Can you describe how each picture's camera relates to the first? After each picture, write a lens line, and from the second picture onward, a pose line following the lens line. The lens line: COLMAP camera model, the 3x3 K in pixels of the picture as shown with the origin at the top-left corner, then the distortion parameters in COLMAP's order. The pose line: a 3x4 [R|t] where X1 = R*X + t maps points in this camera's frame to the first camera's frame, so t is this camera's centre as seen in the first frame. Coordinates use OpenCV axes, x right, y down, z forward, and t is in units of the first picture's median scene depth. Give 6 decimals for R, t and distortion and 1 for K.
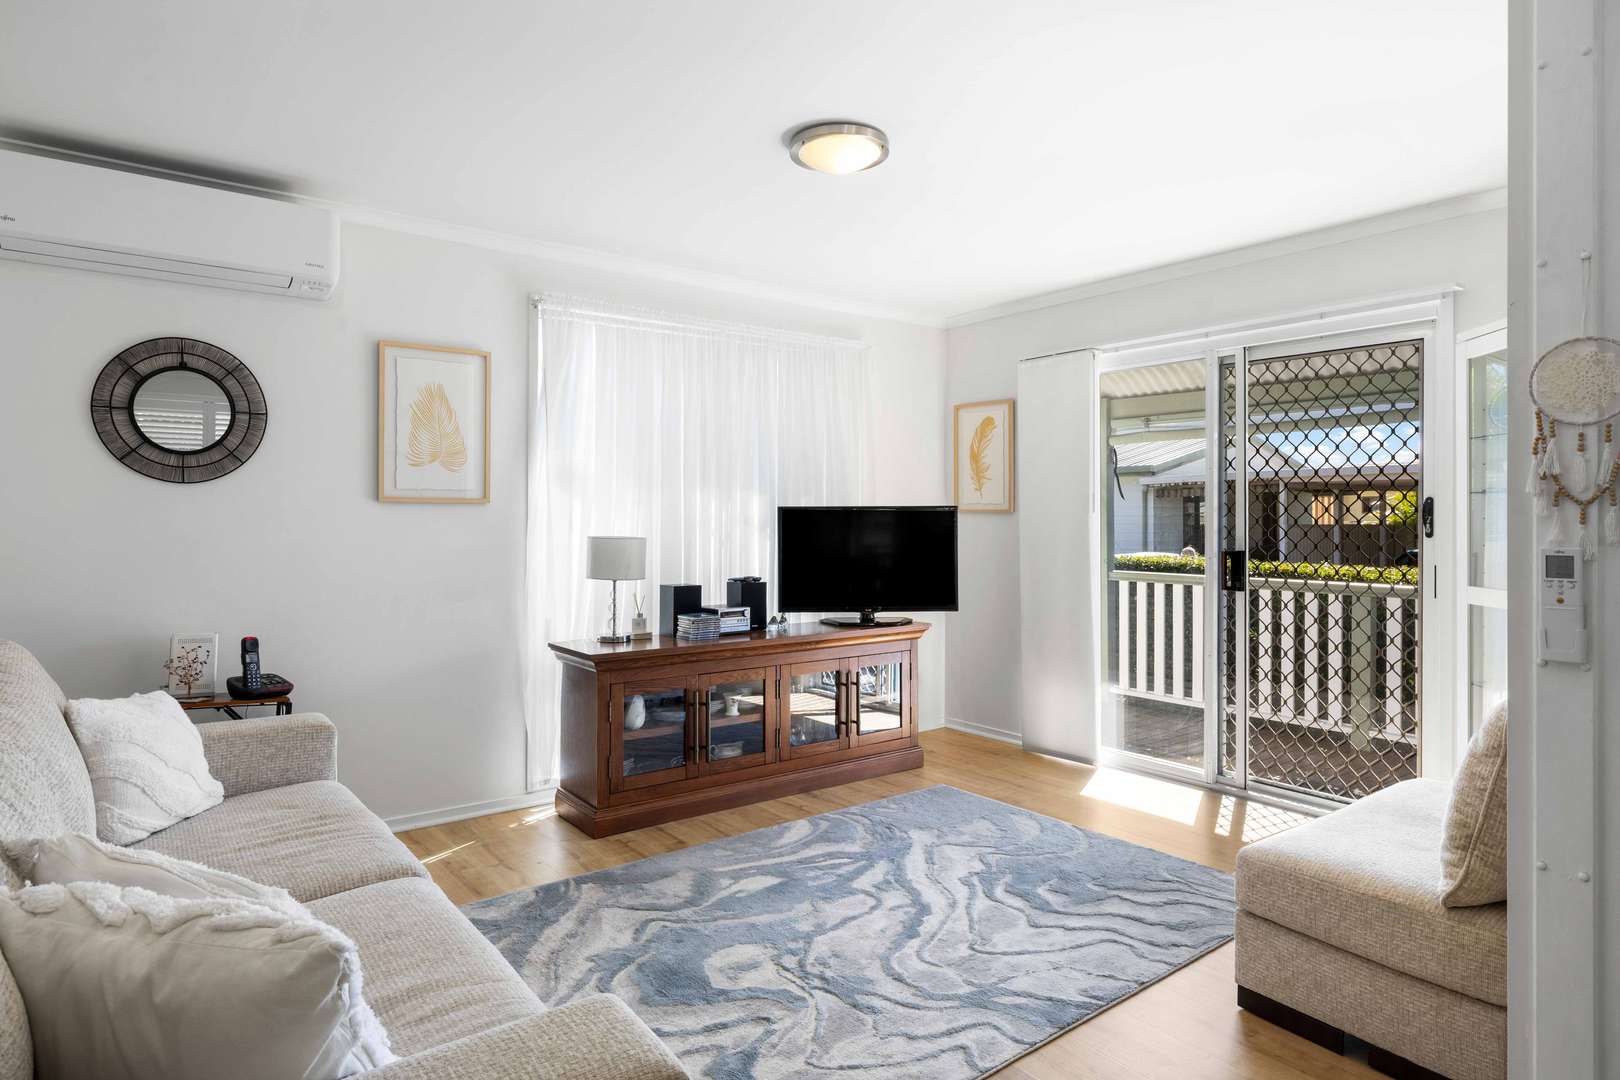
lens RADIAL K [[904.5, 0, 813.5], [0, 904.5, 522.8], [0, 0, 1]] dist [0.003031, 0.000626]
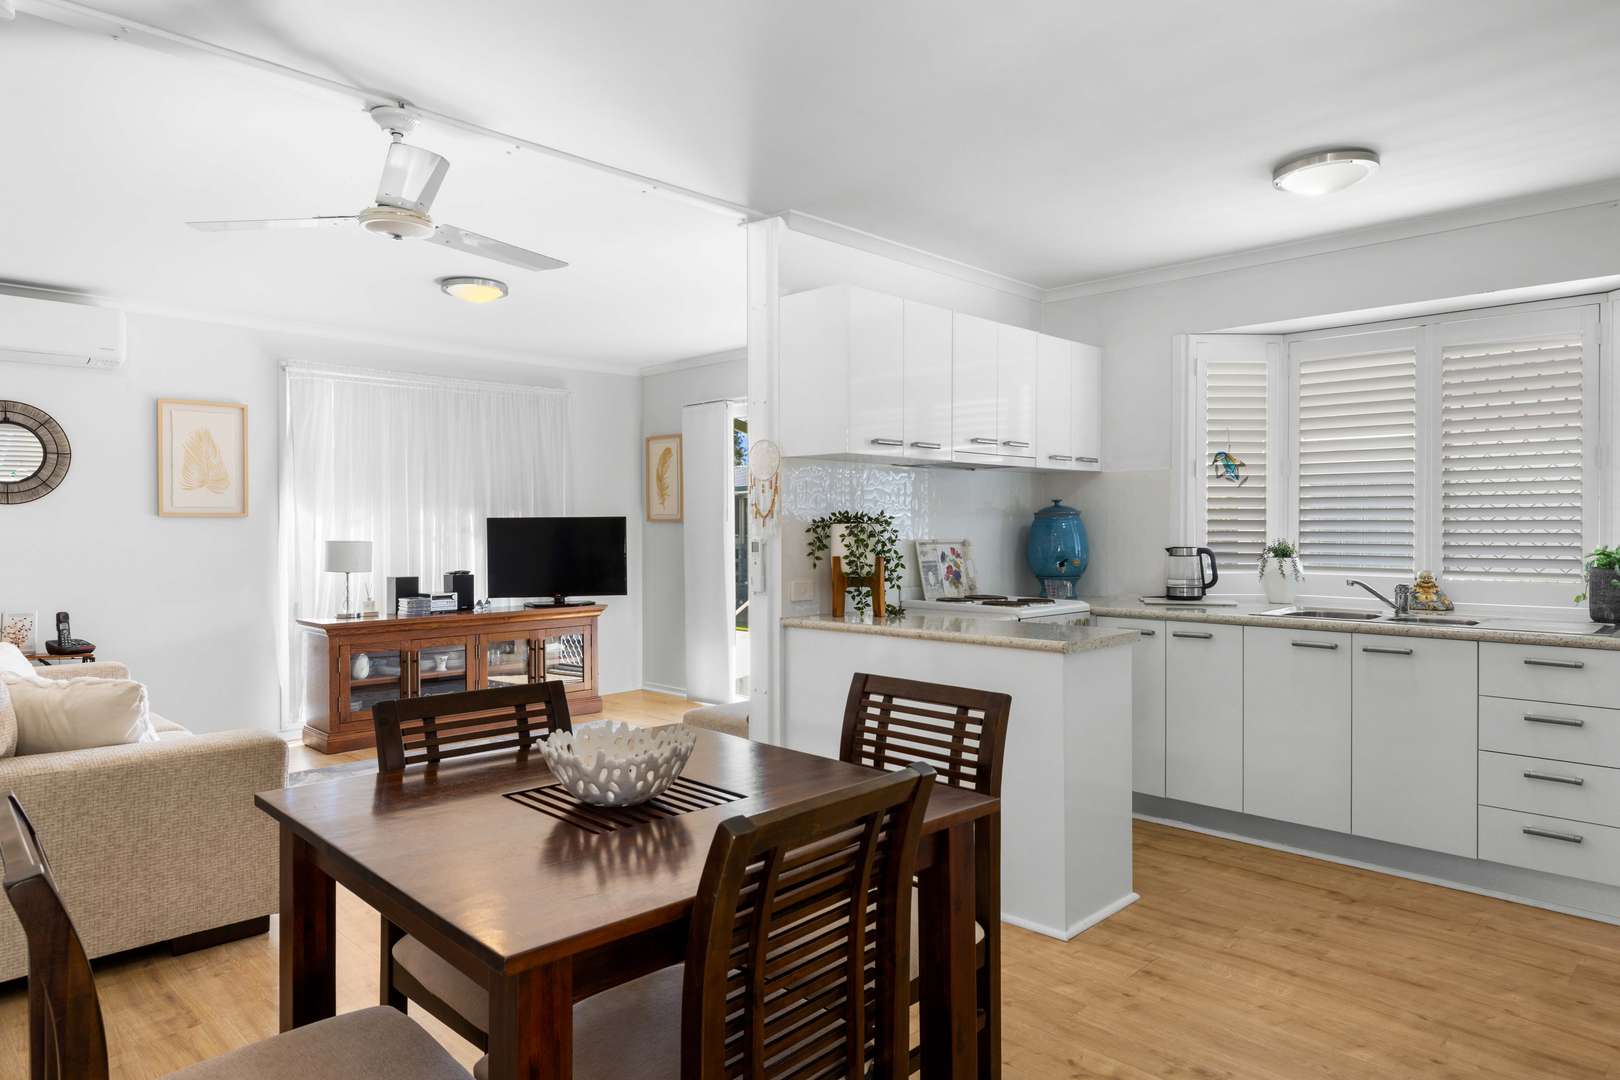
lens RADIAL K [[974.3, 0, 810.0], [0, 974.3, 540.0], [0, 0, 1]] dist [0.001225, -0.000719]
pose [[0.990850, -0.008141, 0.134720, 0.264773], [0.006846, 0.999926, 0.010075, 0.003892], [-0.134792, -0.009060, 0.990832, -0.530502]]
